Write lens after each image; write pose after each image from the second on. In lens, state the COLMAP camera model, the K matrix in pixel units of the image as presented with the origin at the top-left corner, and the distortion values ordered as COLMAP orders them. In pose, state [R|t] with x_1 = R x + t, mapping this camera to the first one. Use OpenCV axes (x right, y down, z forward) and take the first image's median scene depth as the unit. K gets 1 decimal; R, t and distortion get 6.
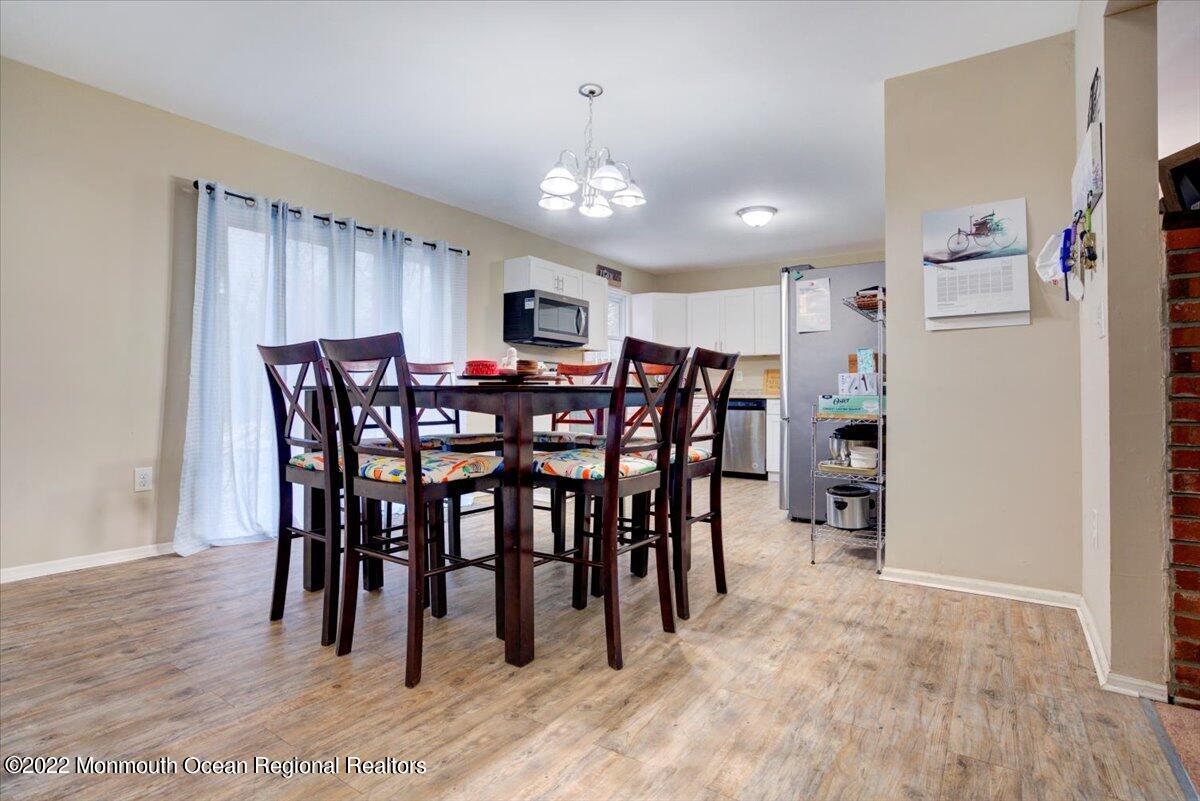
lens RADIAL K [[608.4, 0, 595.3], [0, 608.4, 377.2], [0, 0, 1]] dist [-0.056018, 0.021743]
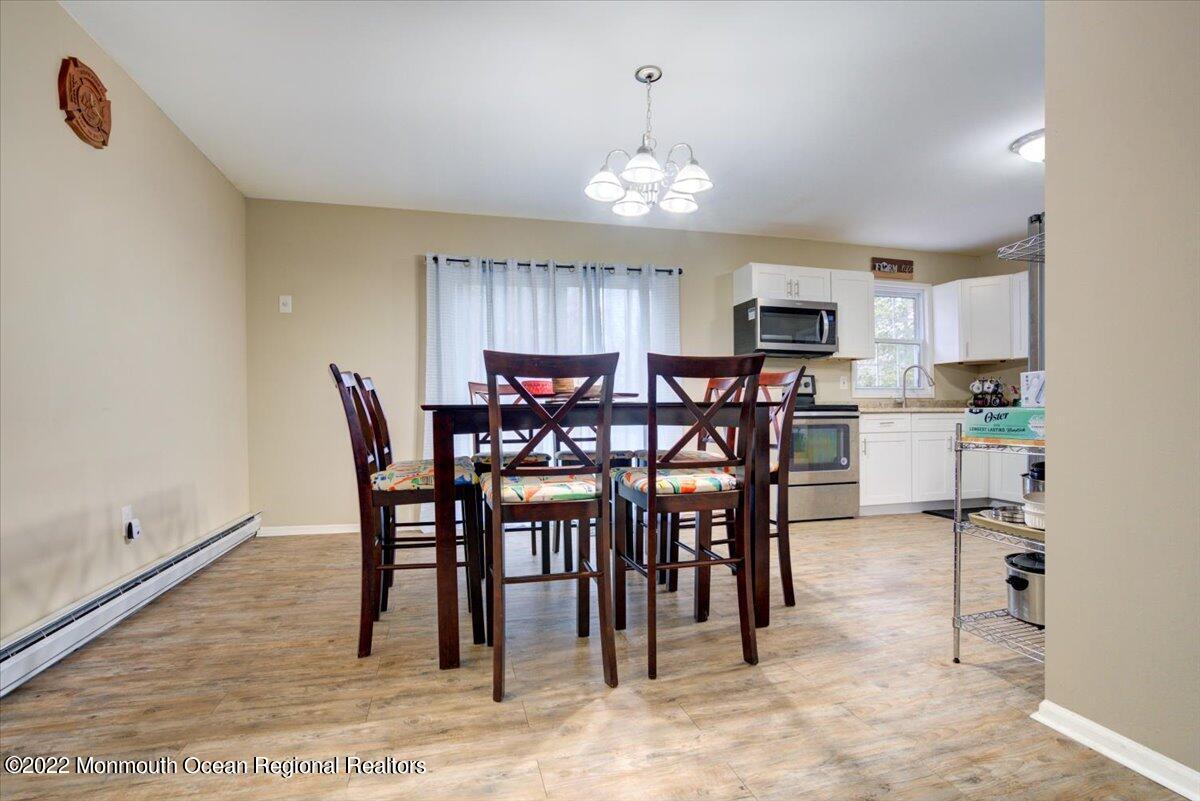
lens RADIAL K [[572.6, 0, 577.8], [0, 572.6, 408.1], [0, 0, 1]] dist [-0.059987, 0.027760]
pose [[0.745961, -0.017245, -0.665766, 0.622240], [0.029688, 0.999532, 0.007374, 0.021929], [0.665327, -0.025265, 0.746124, 0.375713]]
